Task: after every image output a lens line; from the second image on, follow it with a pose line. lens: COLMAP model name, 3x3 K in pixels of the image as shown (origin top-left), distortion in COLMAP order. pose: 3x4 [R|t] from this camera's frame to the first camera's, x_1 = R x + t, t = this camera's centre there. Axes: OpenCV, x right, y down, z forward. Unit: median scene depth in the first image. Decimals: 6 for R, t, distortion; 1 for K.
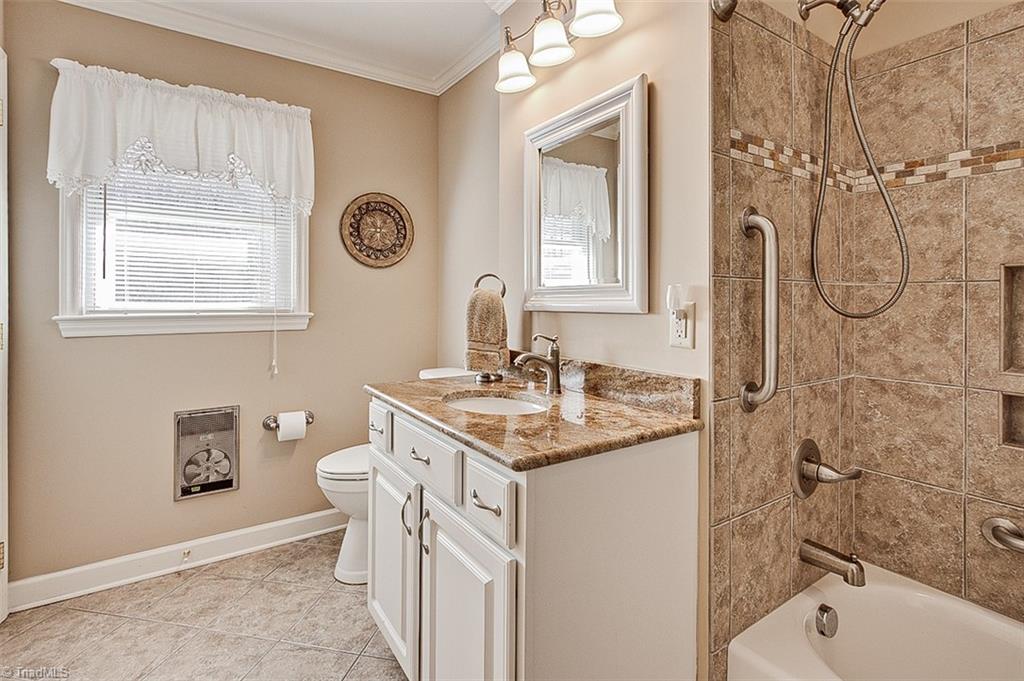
lens RADIAL K [[493.4, 0, 508.8], [0, 493.4, 293.3], [0, 0, 1]] dist [-0.002172, 0.001006]
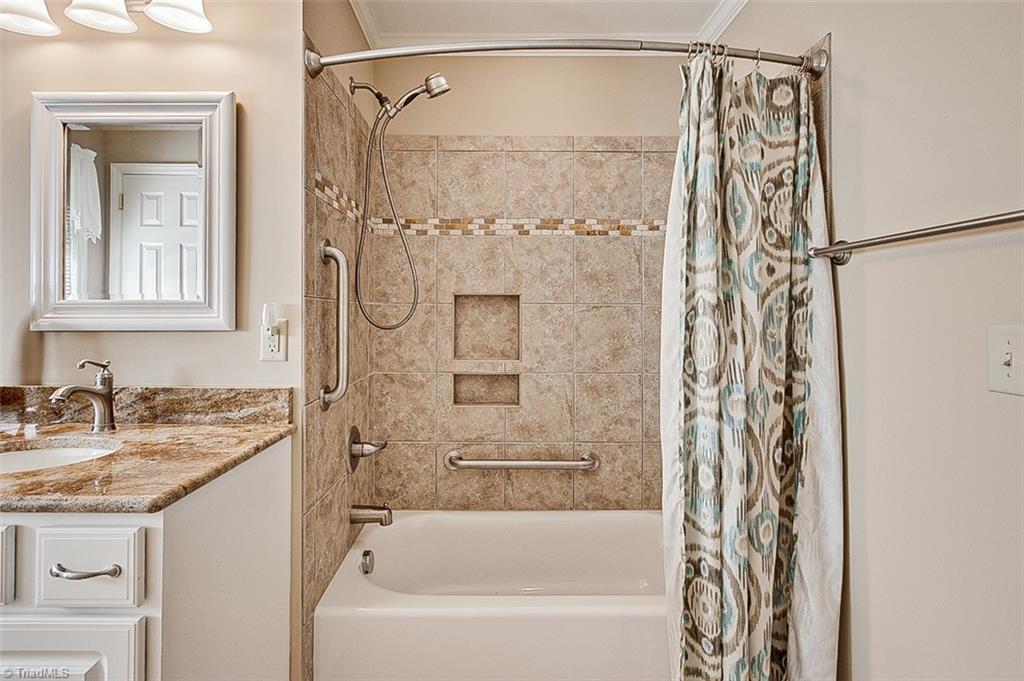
lens RADIAL K [[493.4, 0, 508.8], [0, 493.4, 293.3], [0, 0, 1]] dist [-0.002172, 0.001006]
pose [[0.529568, 0.035033, 0.847544, -0.276616], [-0.015178, 0.999378, -0.031825, -0.011061], [-0.848132, 0.003990, 0.529770, -0.011919]]
